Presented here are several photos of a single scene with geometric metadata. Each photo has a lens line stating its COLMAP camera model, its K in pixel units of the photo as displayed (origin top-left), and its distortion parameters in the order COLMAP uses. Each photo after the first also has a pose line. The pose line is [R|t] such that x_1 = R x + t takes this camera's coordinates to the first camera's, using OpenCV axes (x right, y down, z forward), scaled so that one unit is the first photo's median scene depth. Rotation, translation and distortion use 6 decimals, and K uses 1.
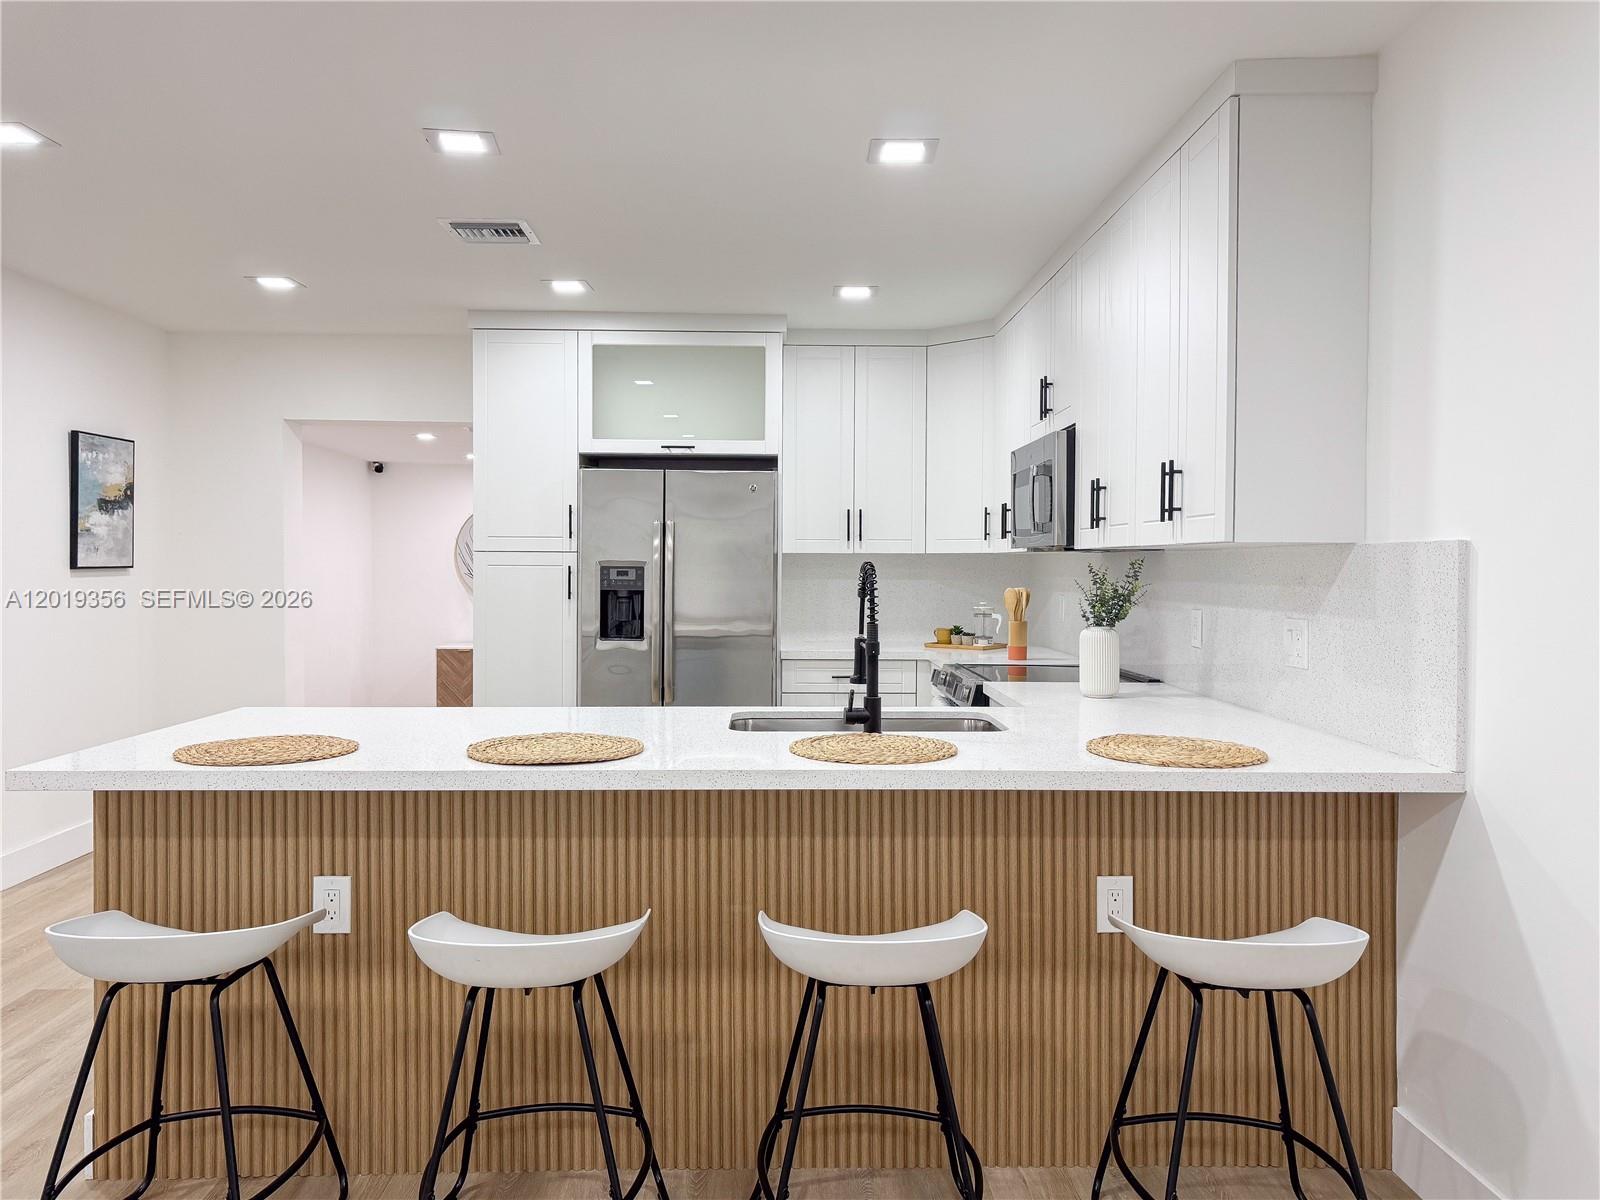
lens RADIAL K [[1204.5, 0, 793.3], [0, 1204.5, 586.0], [0, 0, 1]] dist [0.001363, -0.003629]
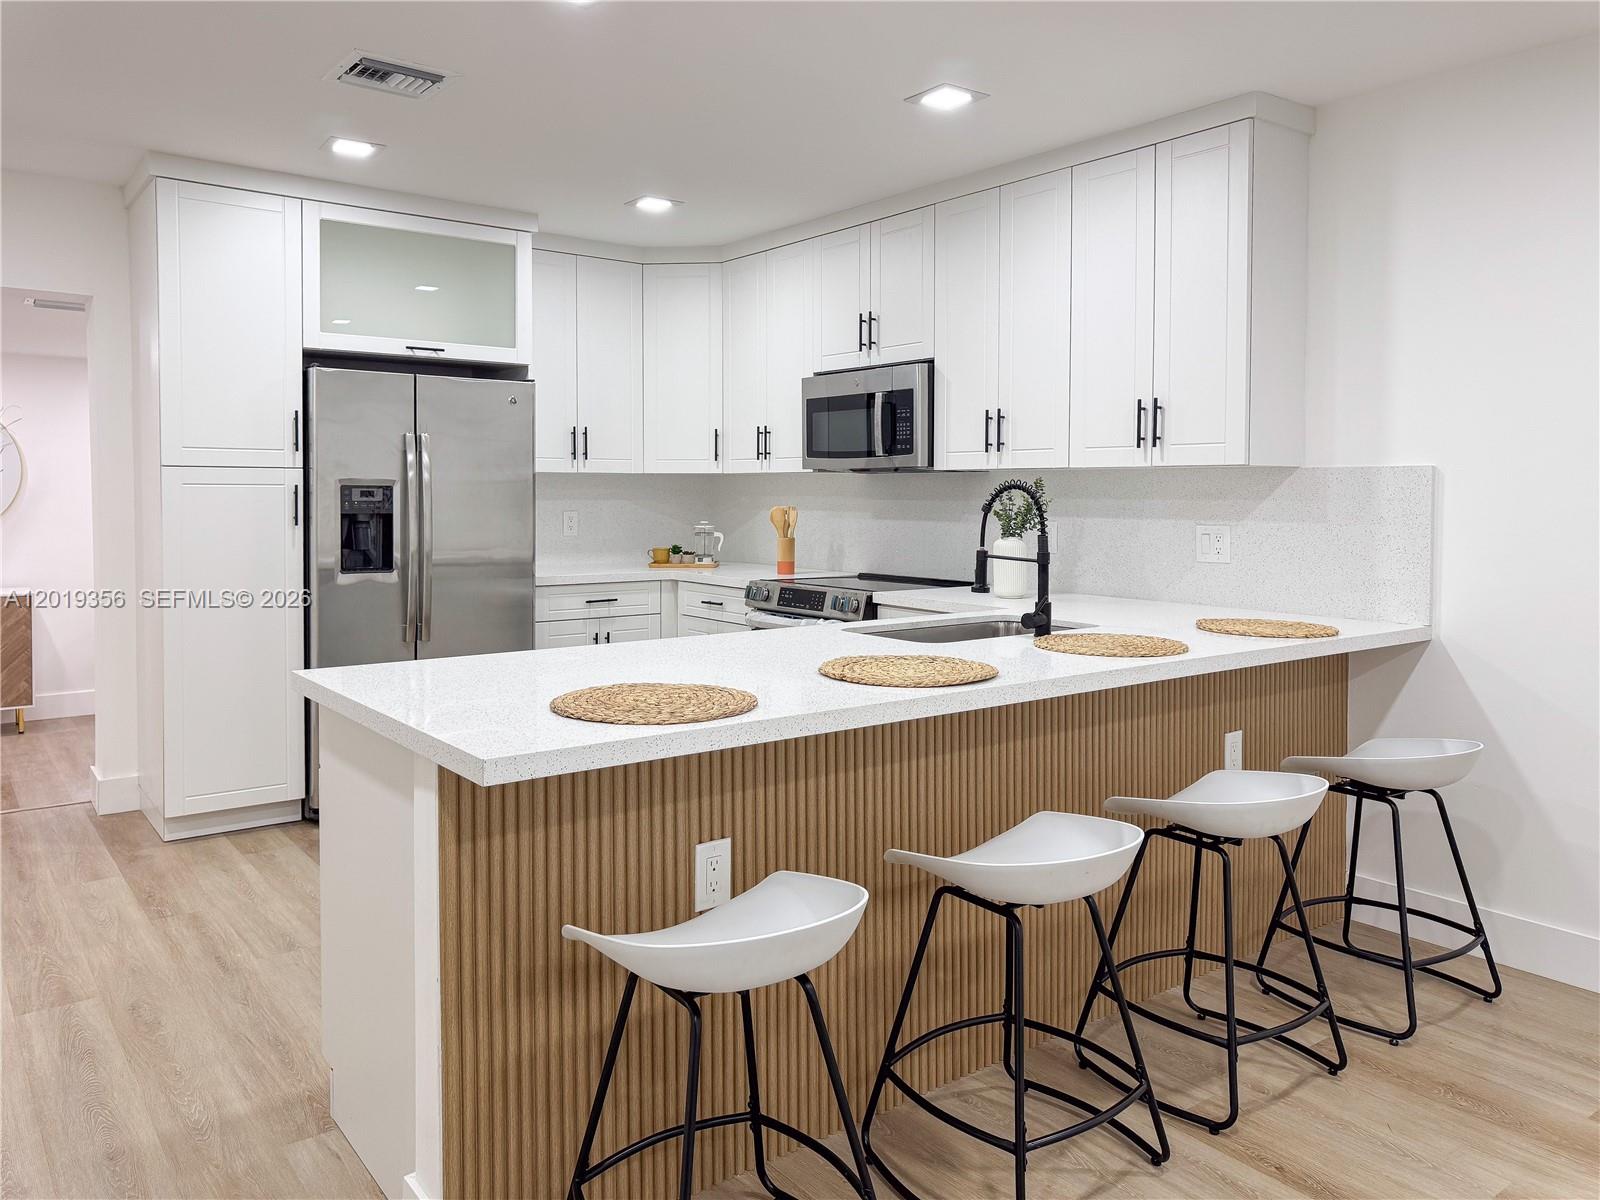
lens RADIAL K [[1204.5, 0, 816.2], [0, 1204.5, 539.0], [0, 0, 1]] dist [0.001363, -0.003629]
pose [[0.798630, -0.025268, 0.601292, -0.400706], [0.010425, 0.999549, 0.028157, 0.000690], [-0.601732, -0.016219, 0.798533, 0.130039]]
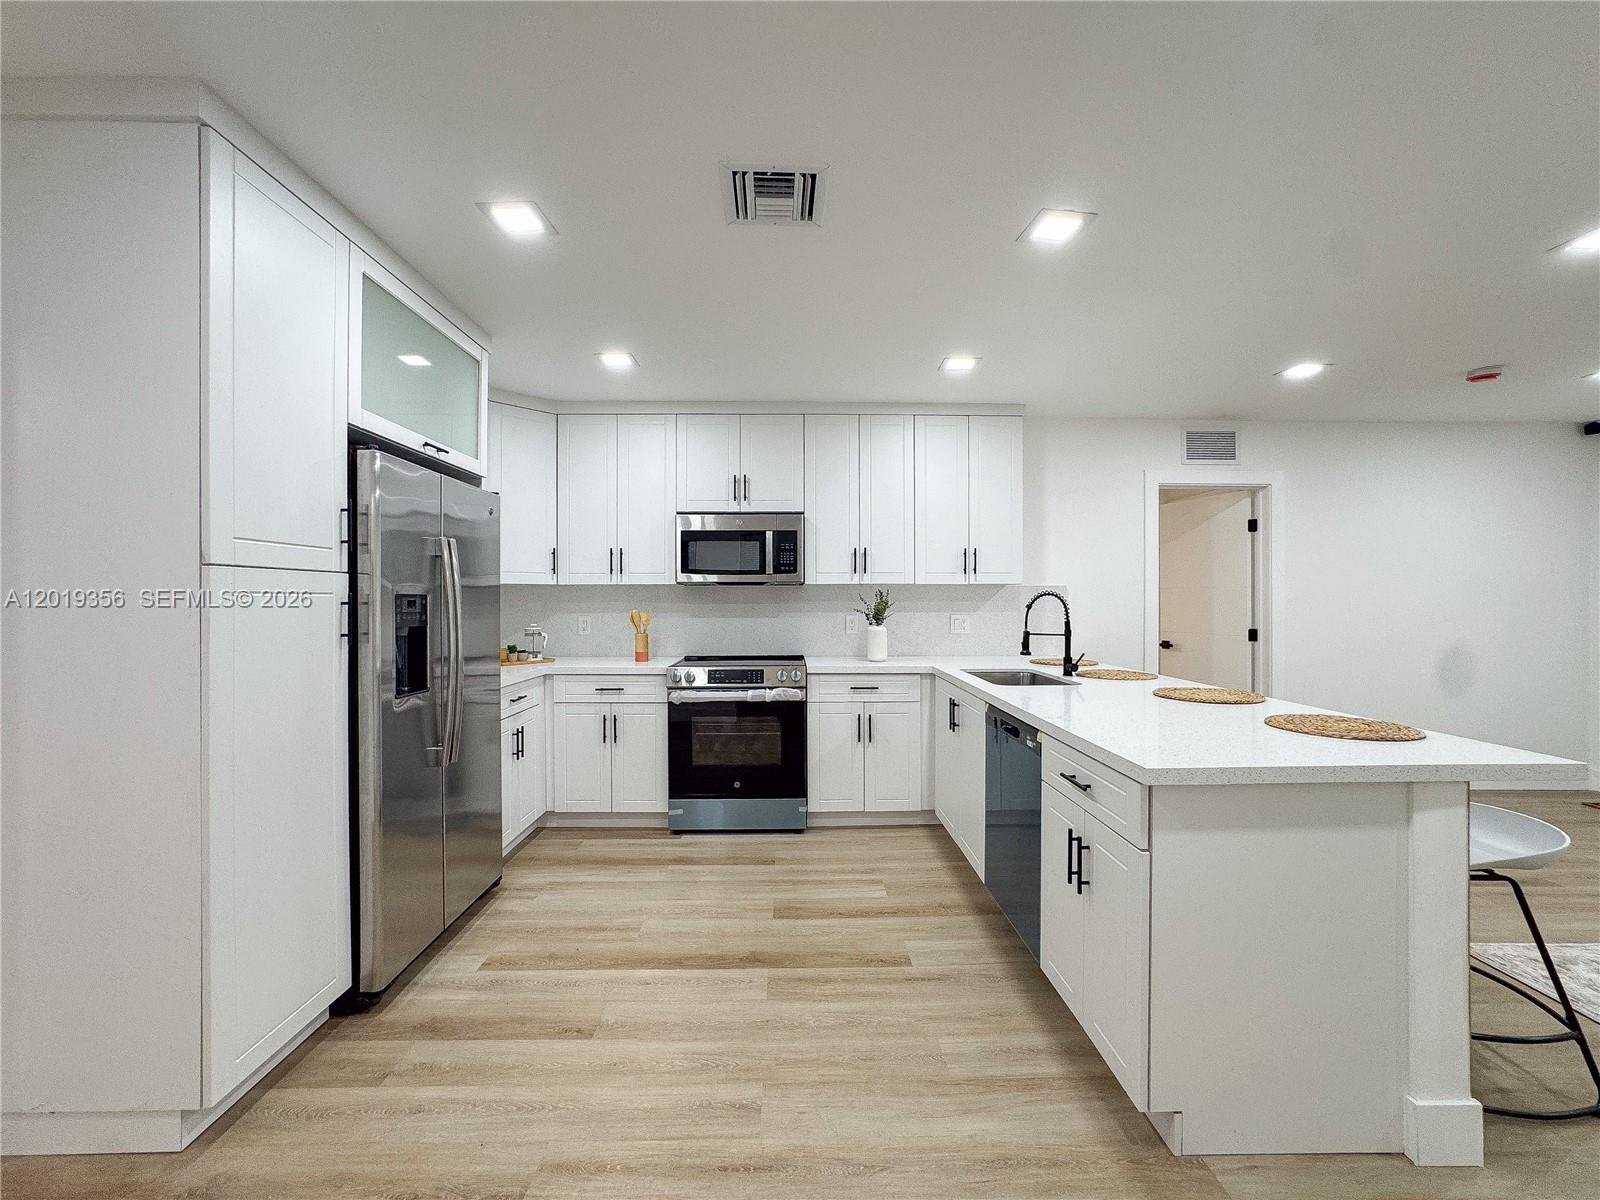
lens RADIAL K [[681.0, 0, 807.7], [0, 681.0, 600.6], [0, 0, 1]] dist [0.002500, 0.001237]
pose [[-0.020559, -0.008207, 0.999755, -0.564662], [0.020371, 0.999755, 0.008626, -0.011303], [-0.999581, 0.020543, -0.020387, 0.765784]]
